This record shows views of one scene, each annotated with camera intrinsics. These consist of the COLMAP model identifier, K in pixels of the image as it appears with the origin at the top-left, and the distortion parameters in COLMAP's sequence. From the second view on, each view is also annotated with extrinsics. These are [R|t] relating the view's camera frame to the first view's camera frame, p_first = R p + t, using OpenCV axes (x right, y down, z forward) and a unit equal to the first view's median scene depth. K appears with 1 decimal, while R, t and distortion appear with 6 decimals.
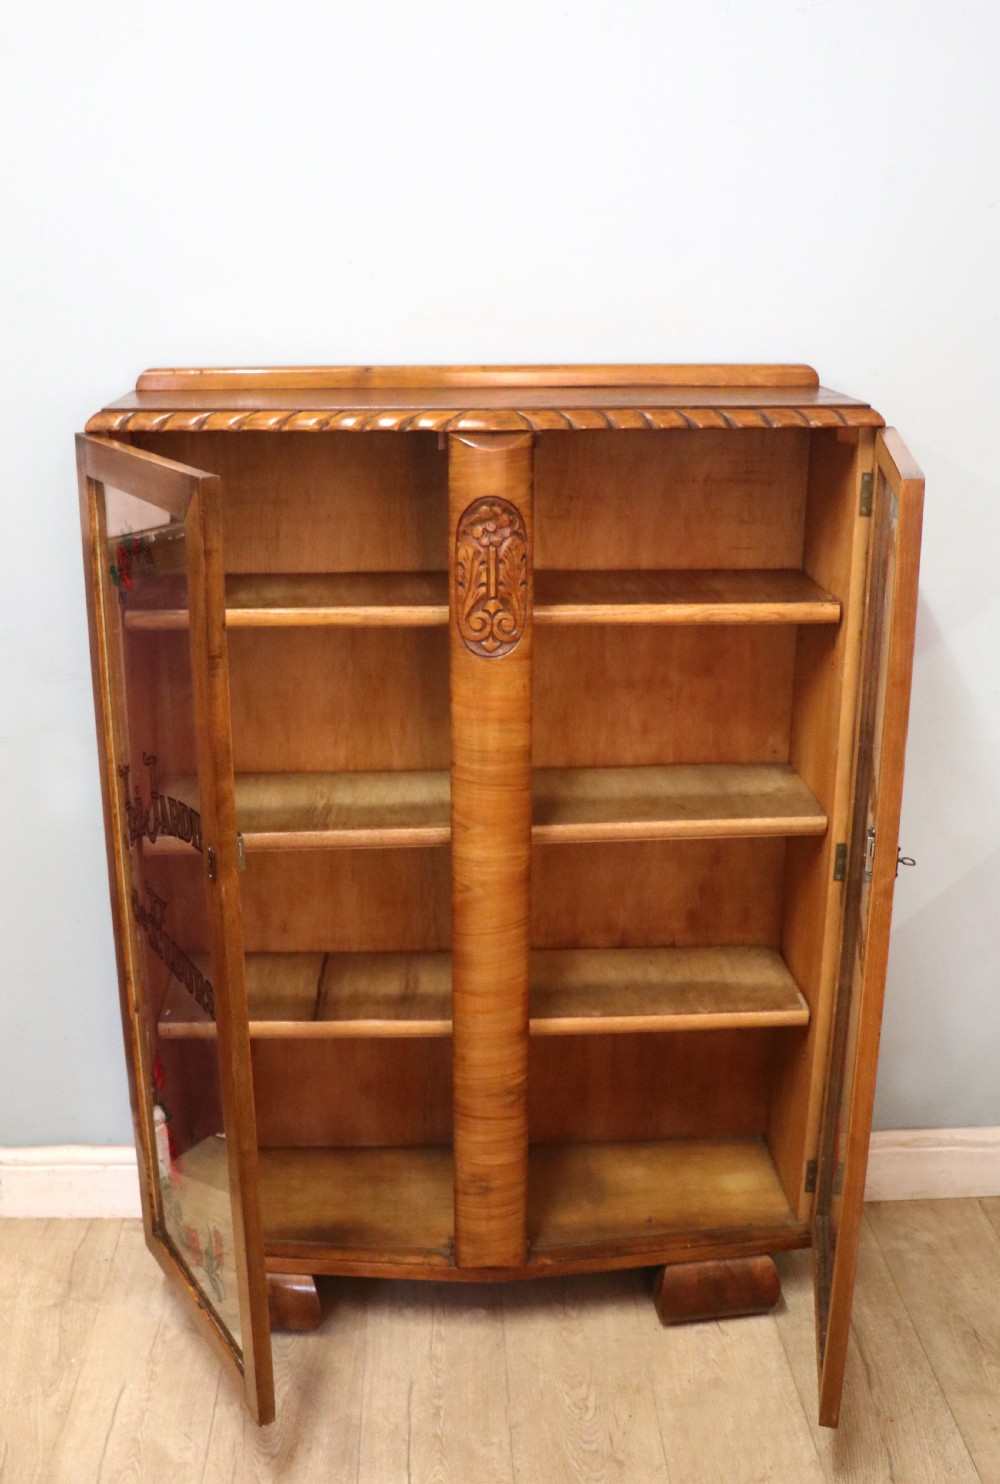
lens RADIAL K [[1568.6, 0, 466.1], [0, 1568.6, 748.2], [0, 0, 1]] dist [-0.193528, 0.139710]
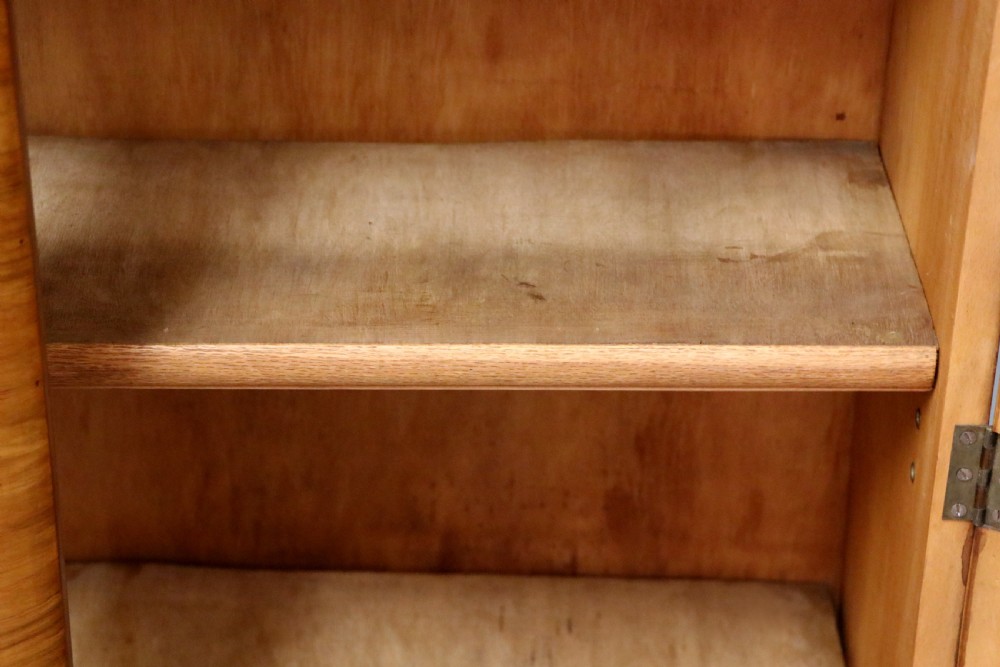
lens RADIAL K [[2419.9, 0, 528.7], [0, 2419.9, 336.3], [0, 0, 1]] dist [0.310632, 0.222432]
pose [[0.999002, 0.040802, -0.018162, 0.147372], [-0.036393, 0.979423, 0.198511, -0.065327], [0.025888, -0.197652, 0.979930, 0.443843]]
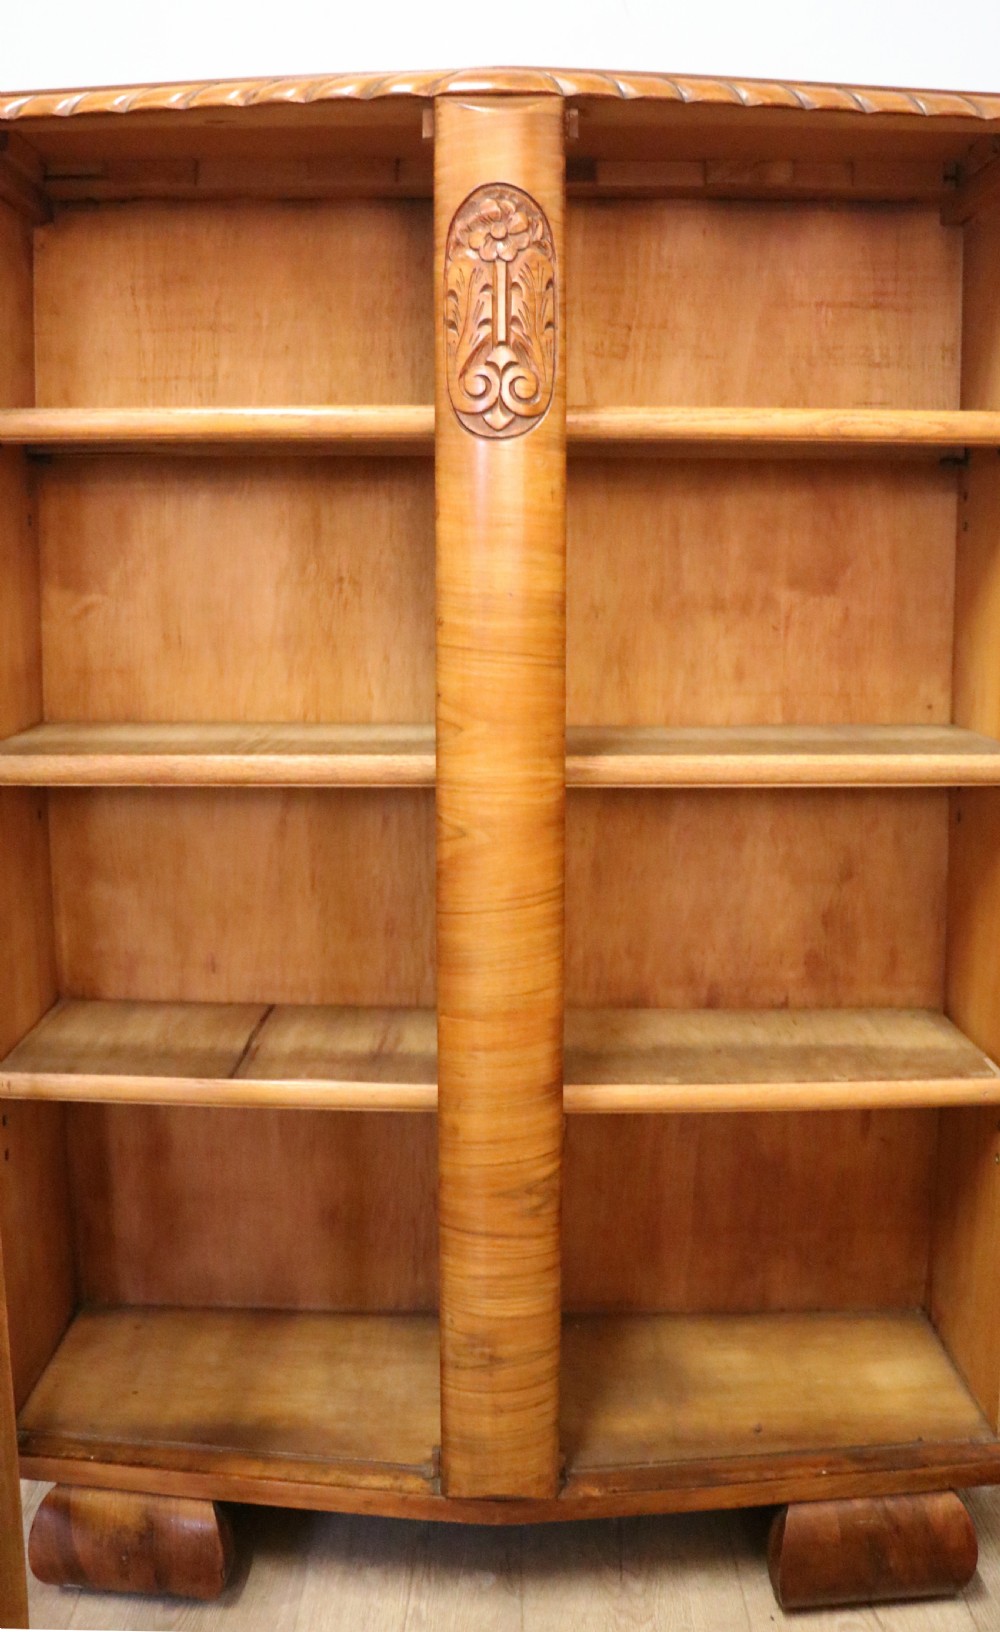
lens RADIAL K [[1480.7, 0, 476.3], [0, 1480.7, 713.2], [0, 0, 1]] dist [-0.191077, 0.151780]
pose [[0.998782, 0.007957, -0.048694, 0.032472], [-0.017921, 0.978012, -0.207778, 0.153543], [0.045970, 0.208397, 0.976963, 0.395236]]
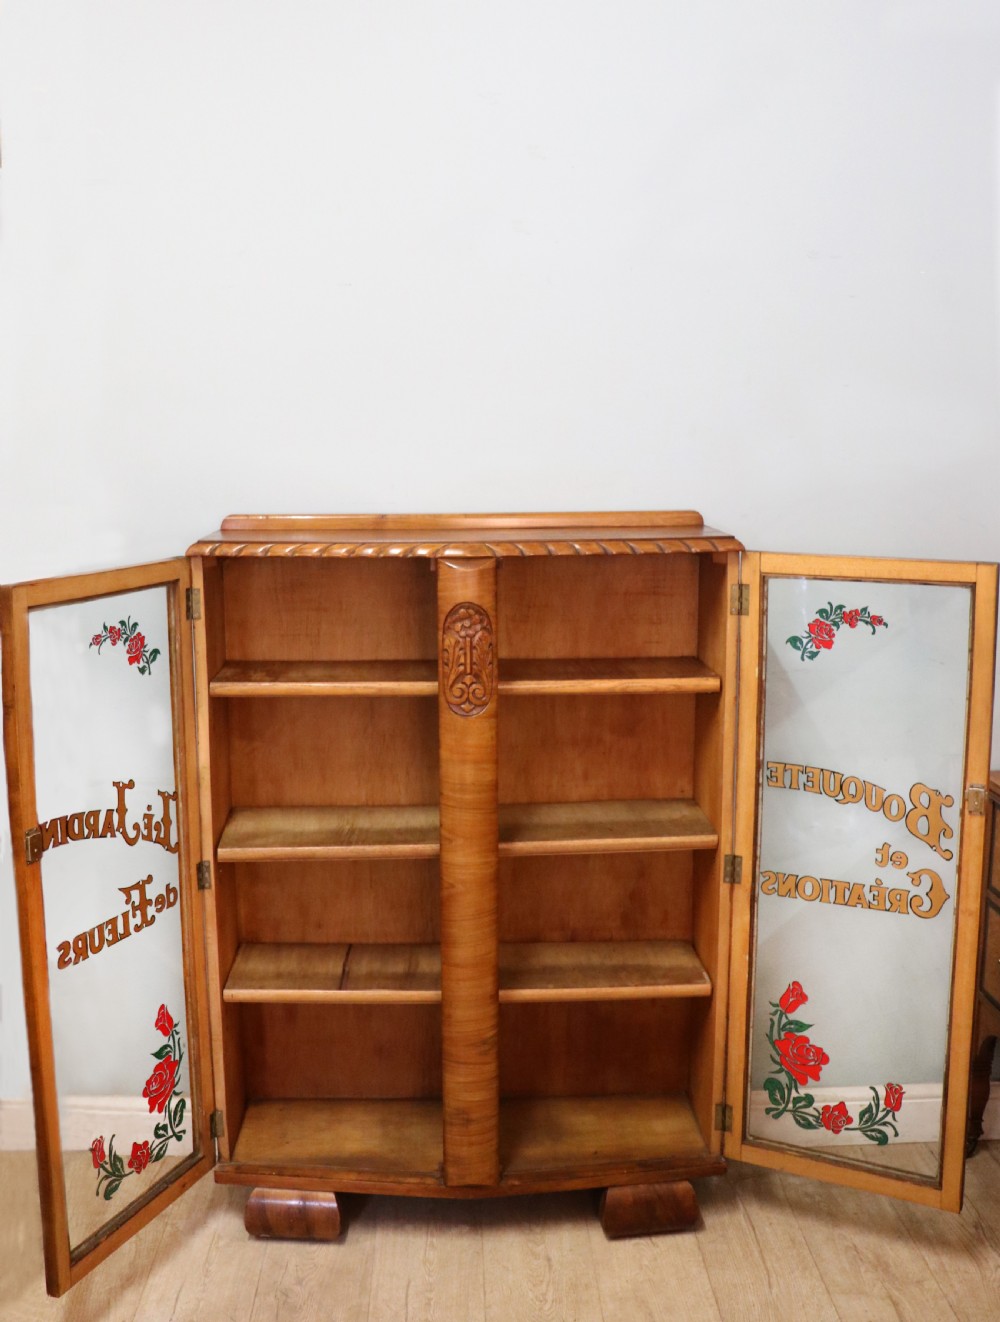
lens RADIAL K [[1289.0, 0, 452.2], [0, 1289.0, 551.1], [0, 0, 1]] dist [-0.186720, 0.141577]
pose [[0.999777, -0.002260, -0.021014, 0.023594], [-0.002397, 0.975730, -0.218963, 0.044566], [0.020999, 0.218965, 0.975507, -0.141990]]
